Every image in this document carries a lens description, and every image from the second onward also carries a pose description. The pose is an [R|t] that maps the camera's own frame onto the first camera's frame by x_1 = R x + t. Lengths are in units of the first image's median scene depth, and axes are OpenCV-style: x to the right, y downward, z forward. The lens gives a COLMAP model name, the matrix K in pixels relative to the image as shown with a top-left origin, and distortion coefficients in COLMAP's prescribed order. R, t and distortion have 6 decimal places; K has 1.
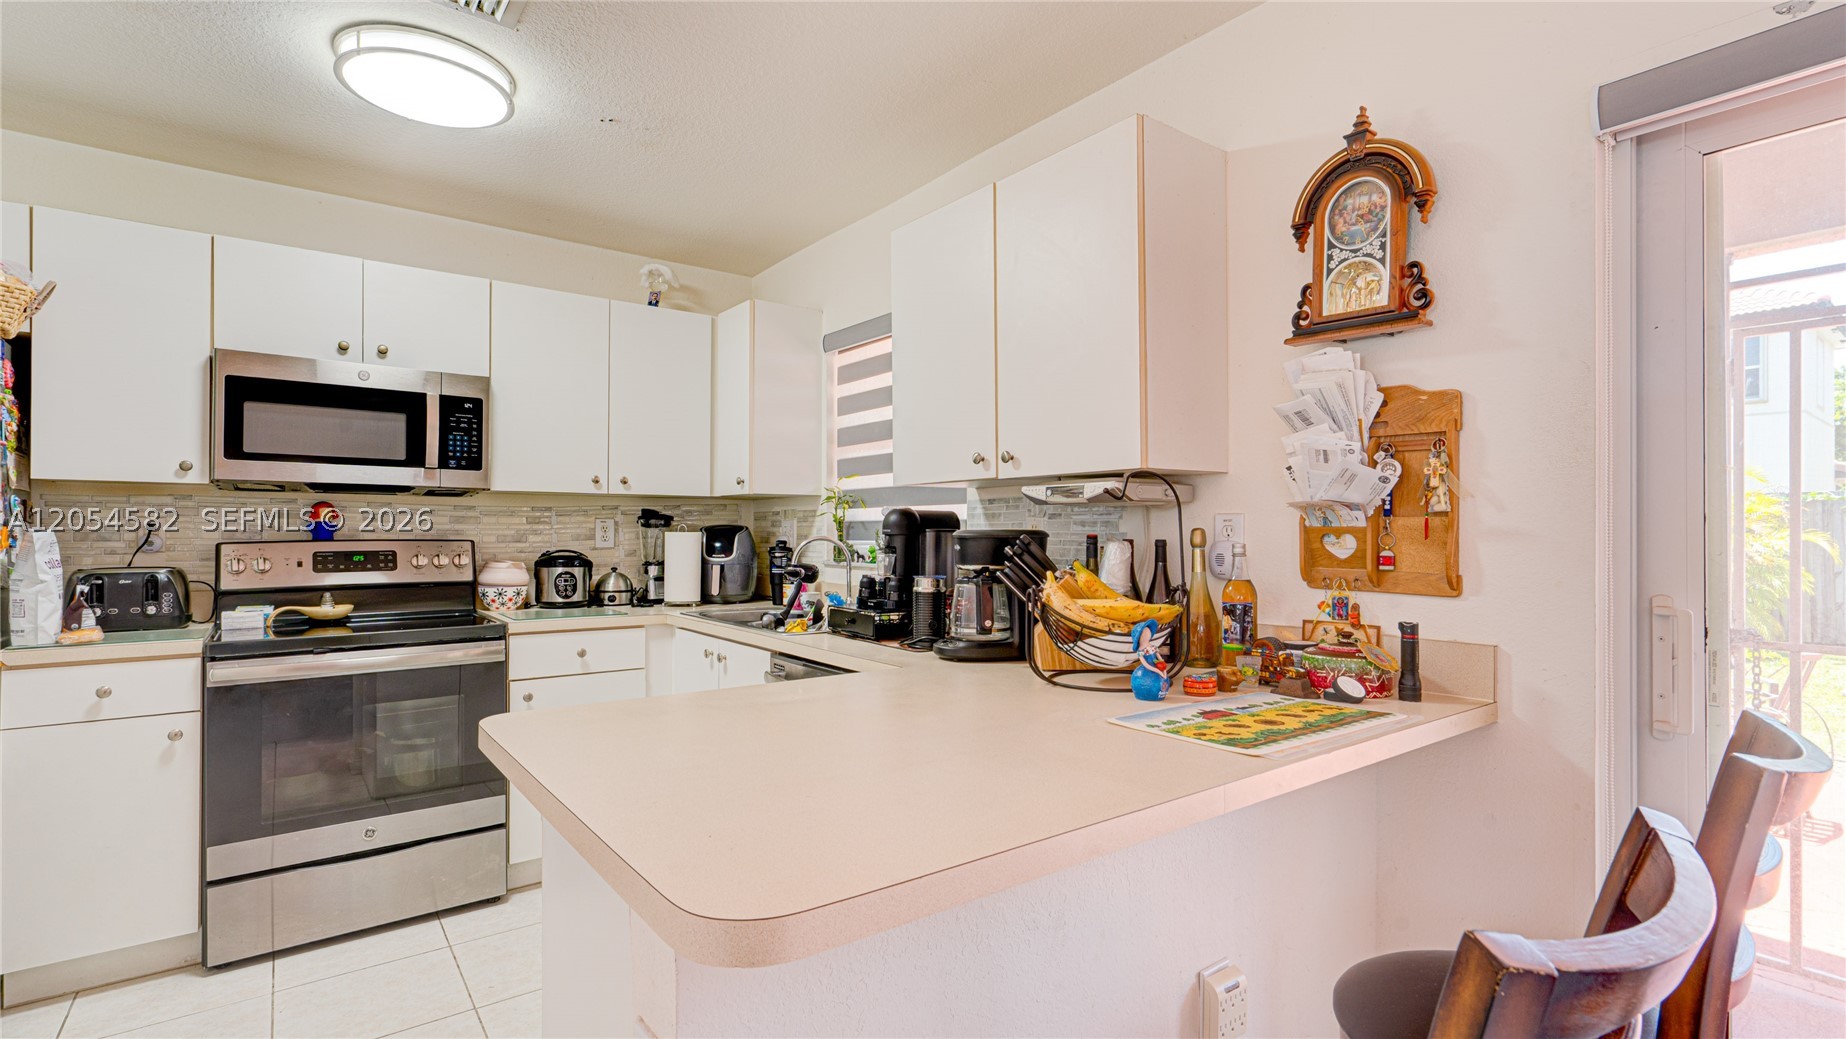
lens RADIAL K [[848.6, 0, 932.4], [0, 848.6, 527.6], [0, 0, 1]] dist [-0.000307, 0.000937]
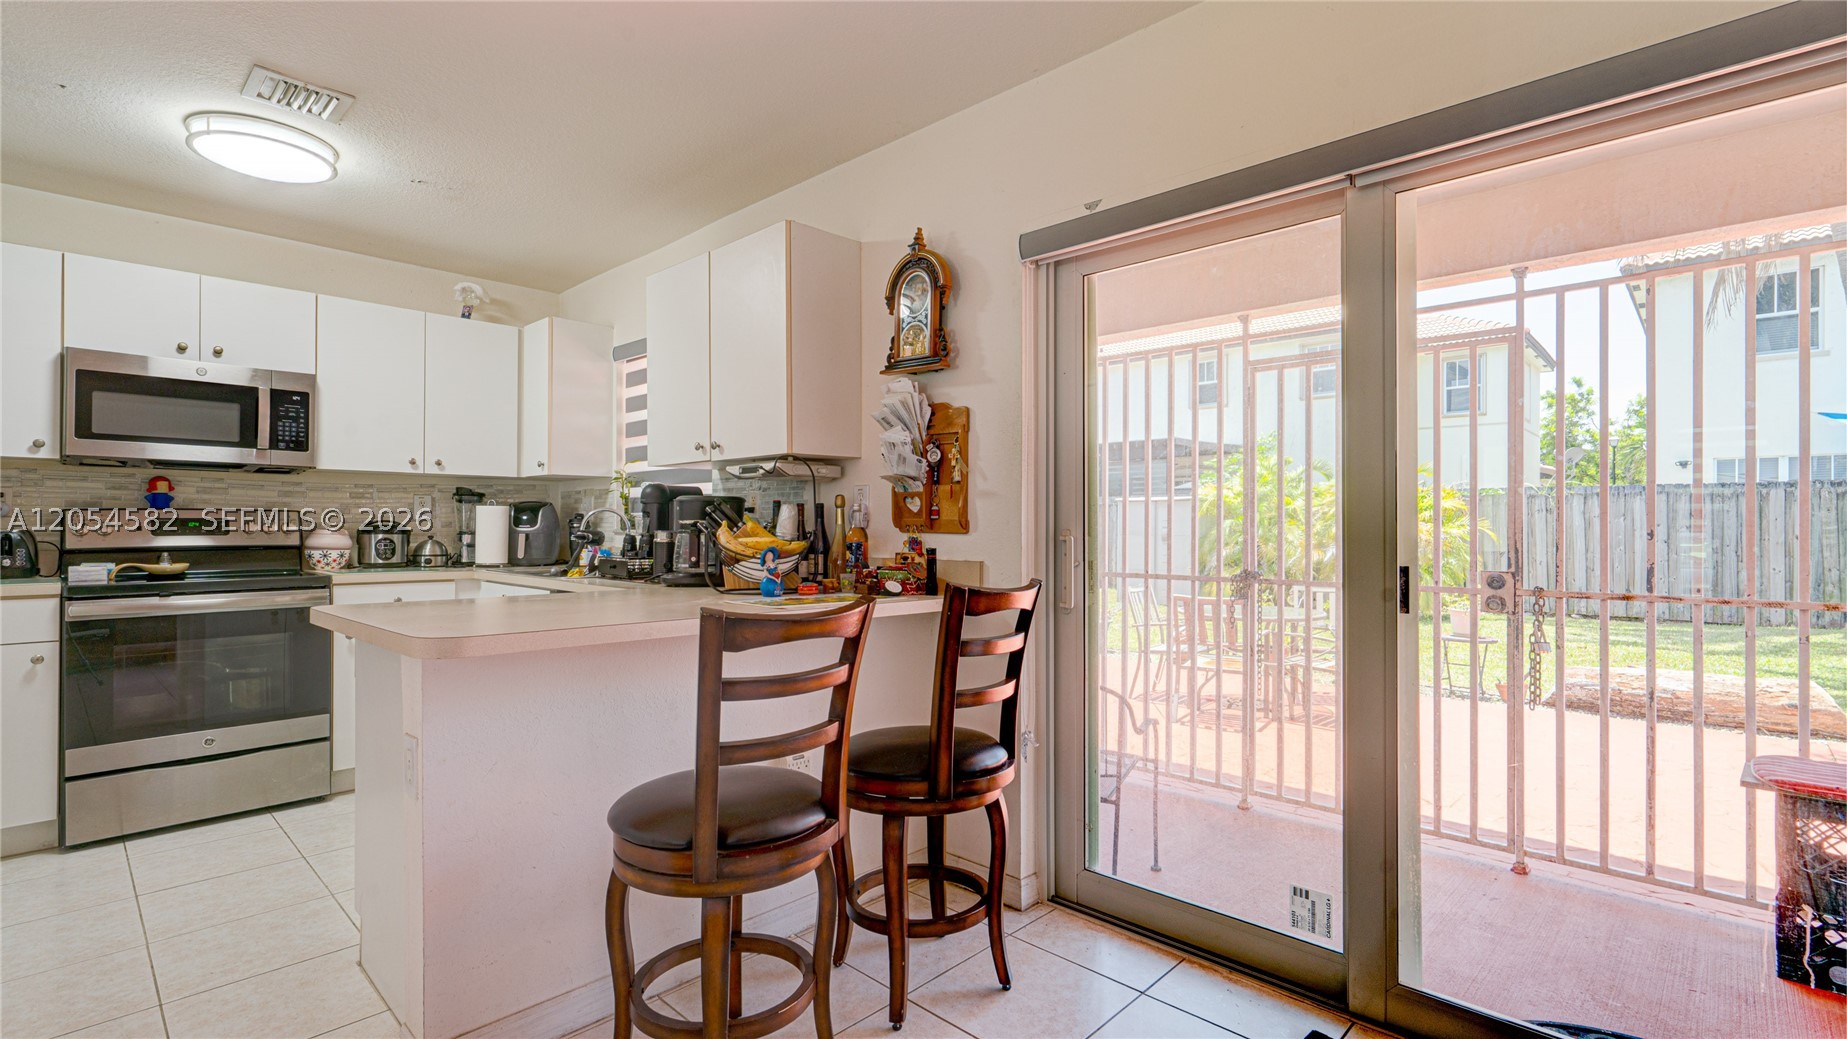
lens RADIAL K [[830.8, 0, 927.8], [0, 830.8, 522.1], [0, 0, 1]] dist [0.000466, -0.000640]
pose [[0.988070, 0.001101, 0.154000, 0.181244], [-0.001050, 0.999999, -0.000414, 0.036875], [-0.154000, 0.000247, 0.988071, -0.348581]]
